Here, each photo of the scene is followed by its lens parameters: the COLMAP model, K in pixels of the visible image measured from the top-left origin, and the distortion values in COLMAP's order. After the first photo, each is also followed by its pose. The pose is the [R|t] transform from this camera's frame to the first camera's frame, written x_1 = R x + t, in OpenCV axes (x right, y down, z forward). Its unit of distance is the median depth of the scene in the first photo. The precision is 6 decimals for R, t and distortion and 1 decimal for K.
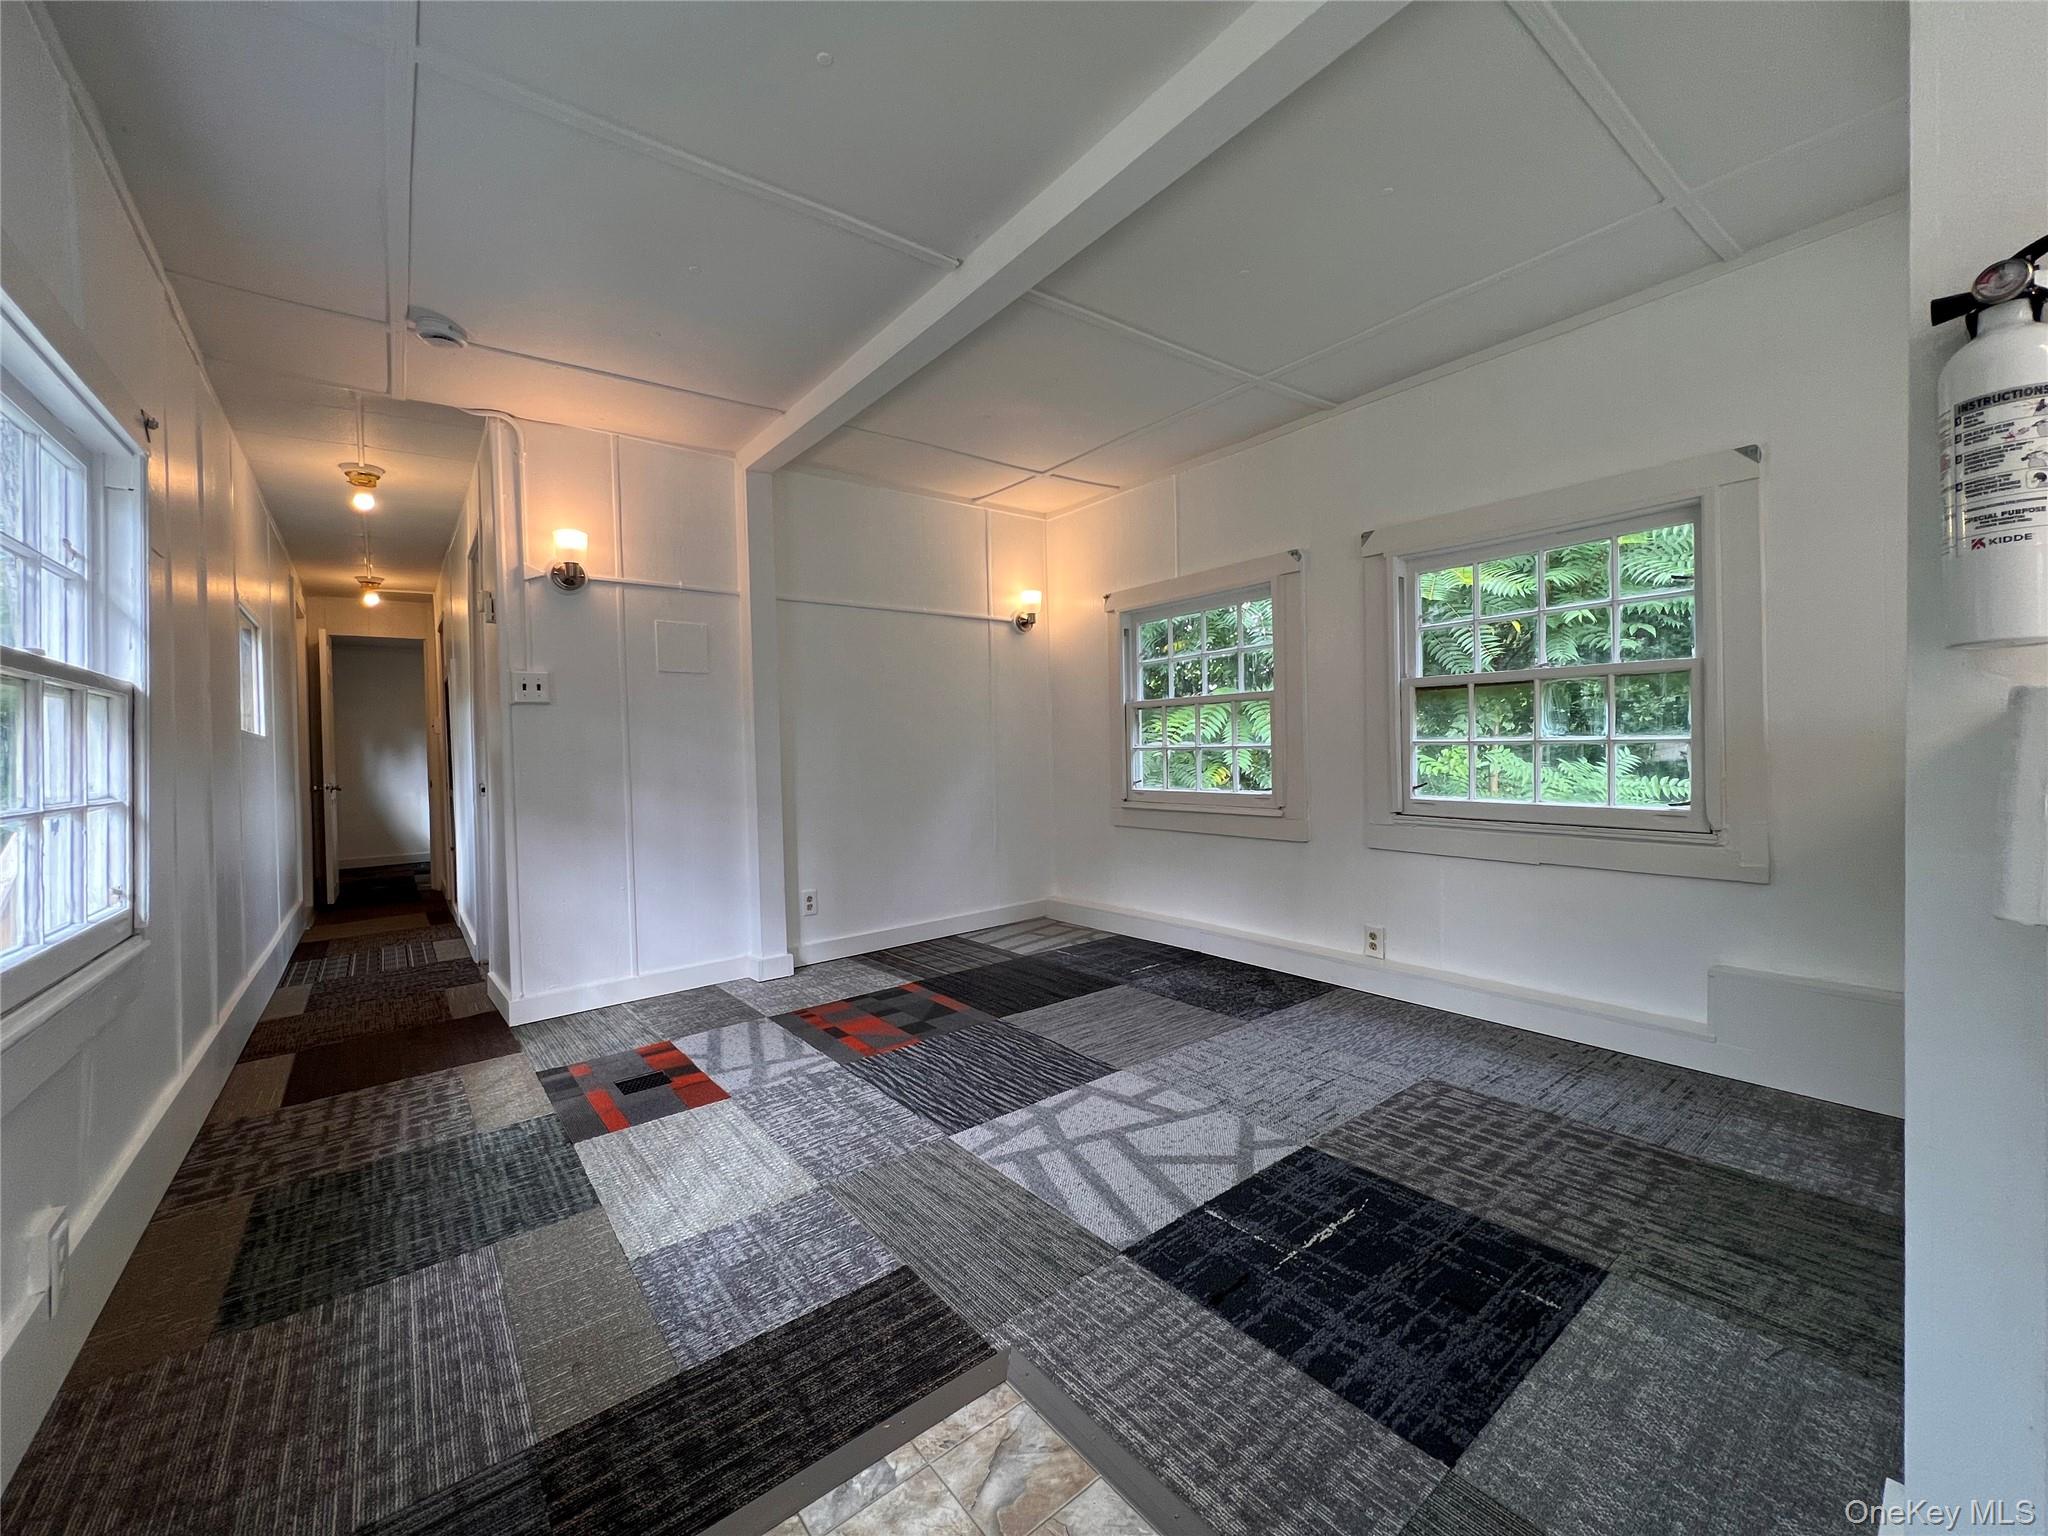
lens RADIAL K [[822.8, 0, 1025.2], [0, 822.8, 763.6], [0, 0, 1]] dist [-0.004286, 0.001698]
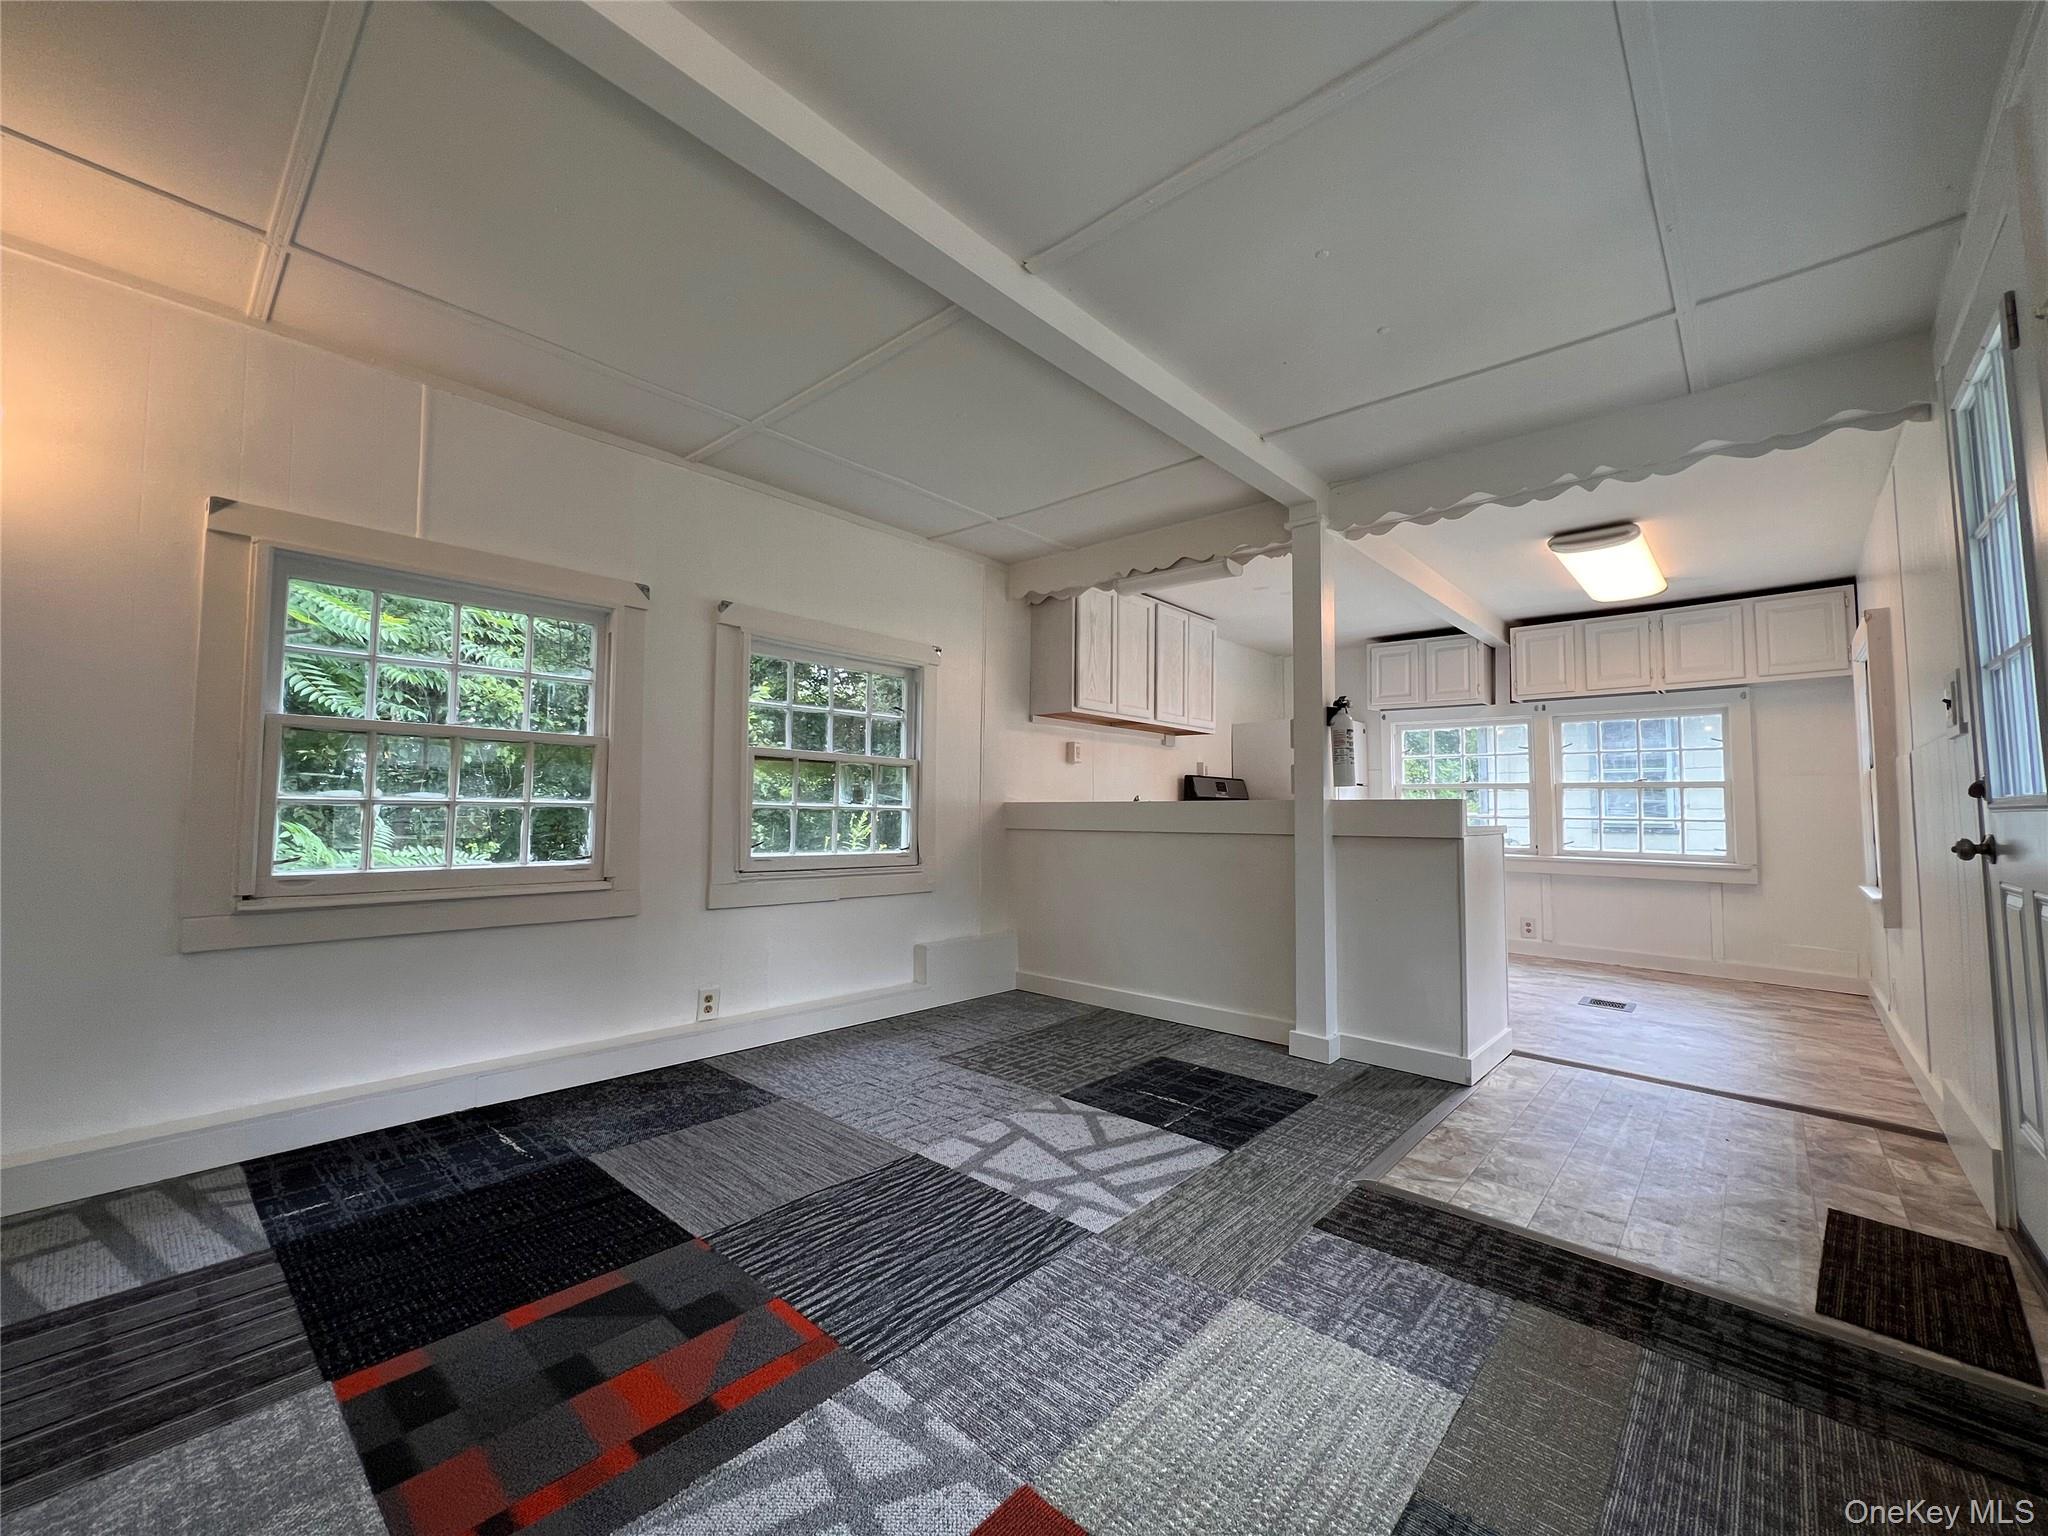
lens RADIAL K [[822.8, 0, 1025.2], [0, 822.8, 763.6], [0, 0, 1]] dist [-0.004286, 0.001698]
pose [[-0.172380, 0.080197, 0.981760, -0.867377], [0.015752, 0.996777, -0.078658, 0.014567], [-0.984905, 0.001906, -0.173088, 1.074851]]
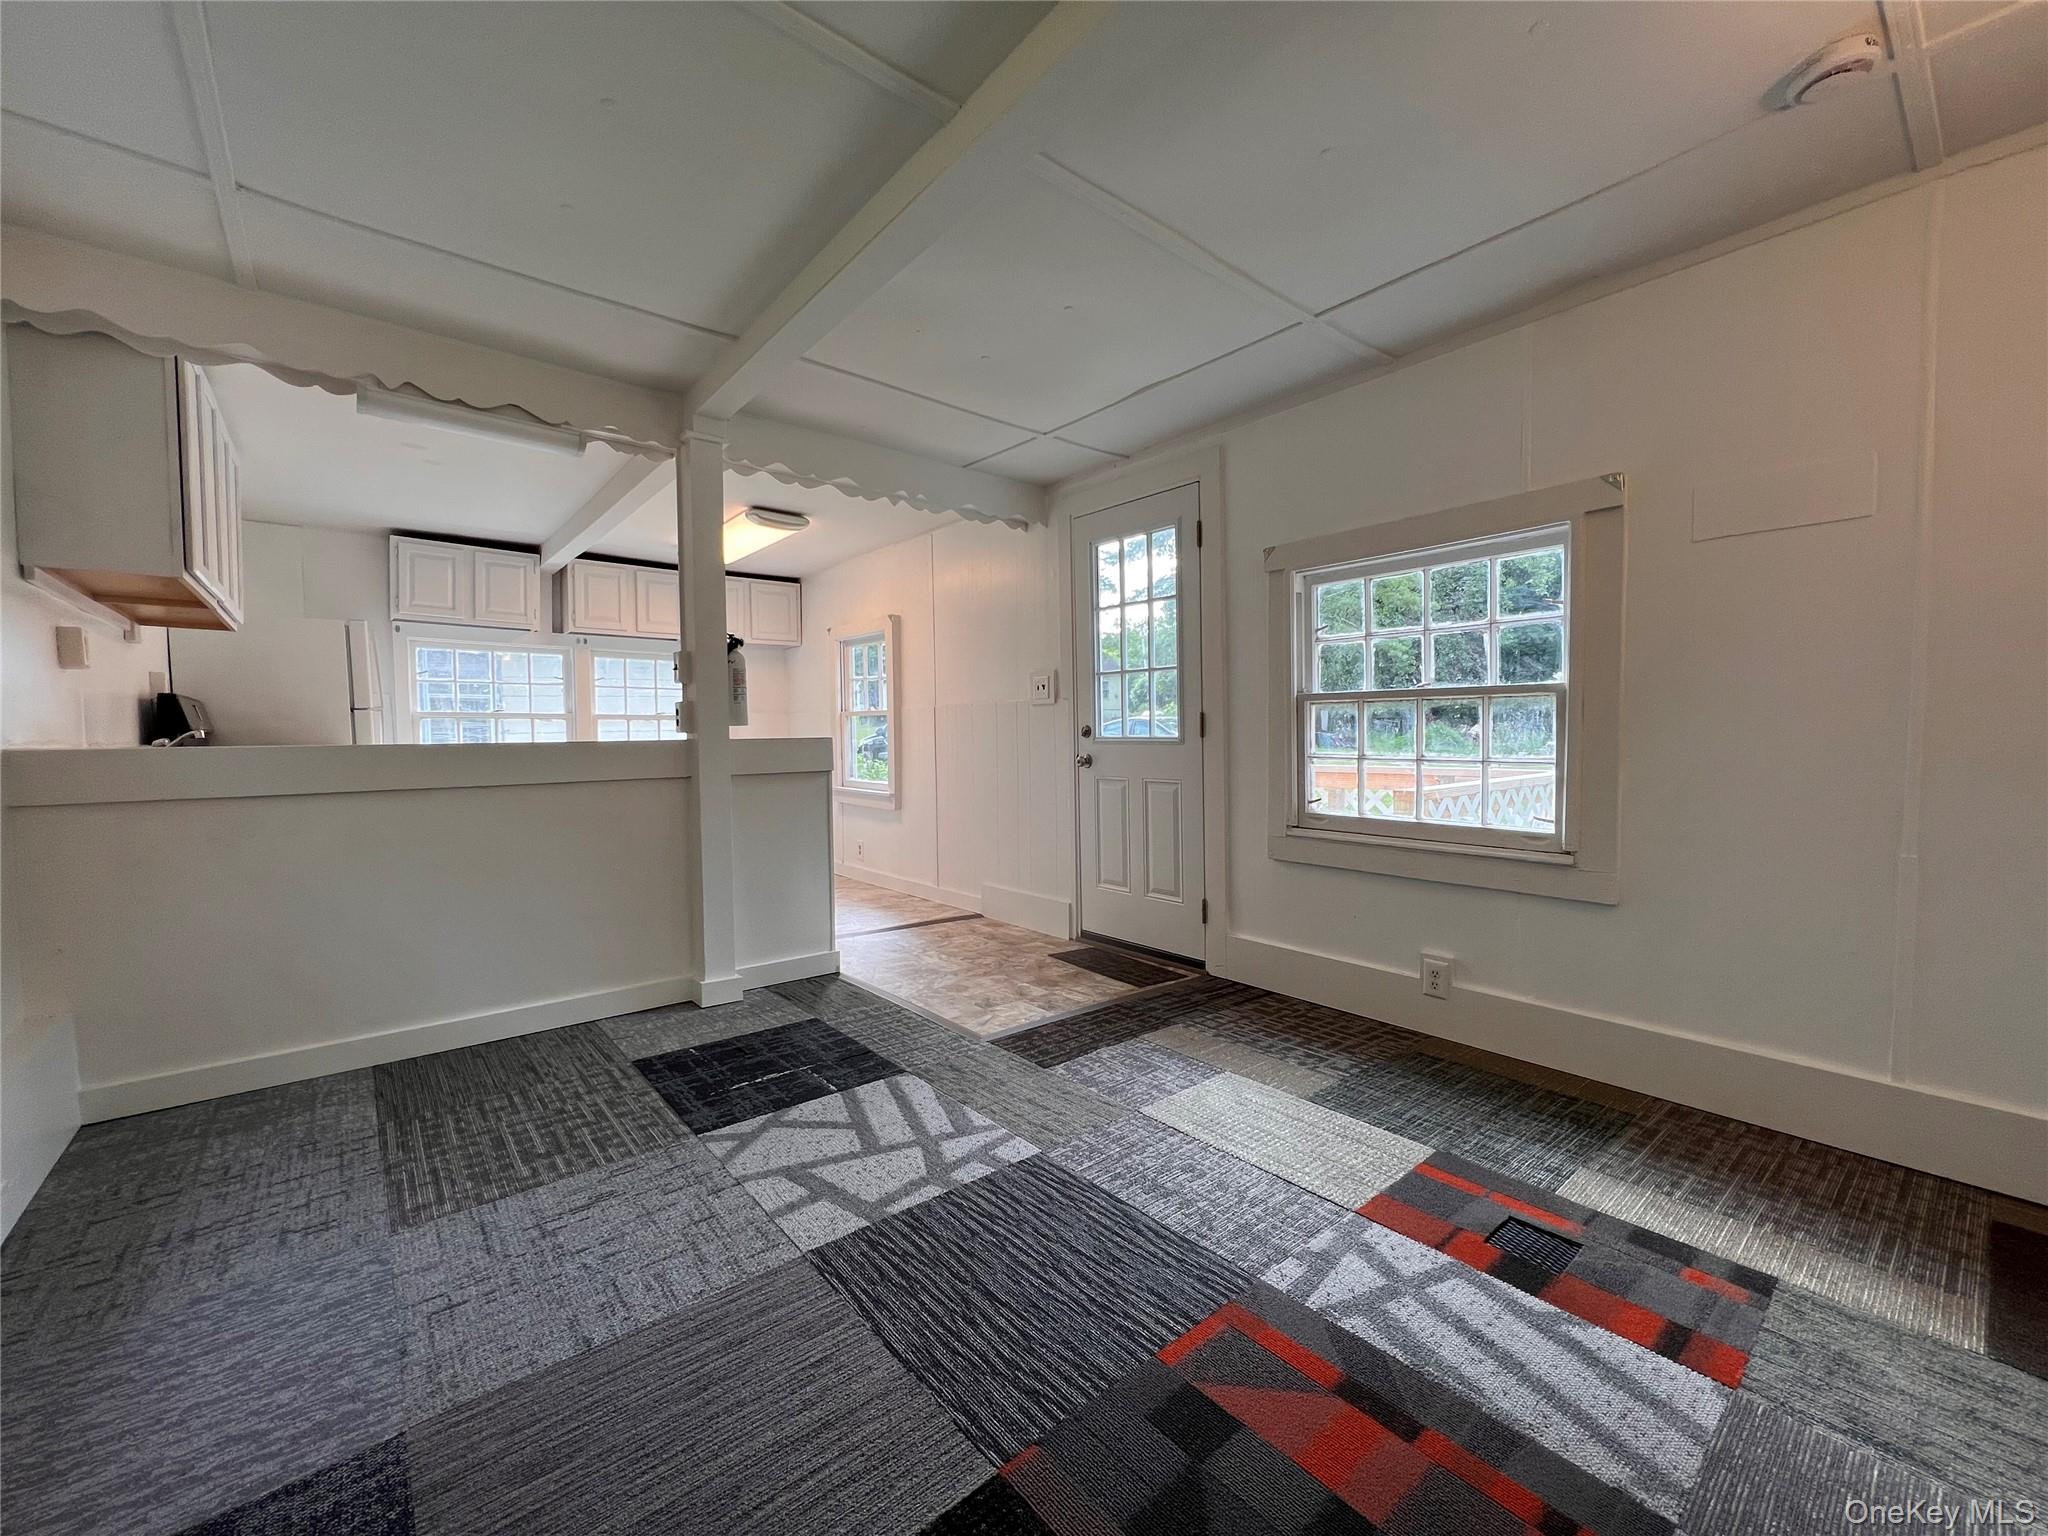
lens RADIAL K [[823.5, 0, 1024.0], [0, 823.5, 762.1], [0, 0, 1]] dist [-0.000758, 0.000301]
pose [[-0.999111, 0.033003, -0.026217, -0.053940], [0.031422, 0.997786, 0.058609, -0.051077], [0.028094, 0.057733, -0.997937, 1.694185]]
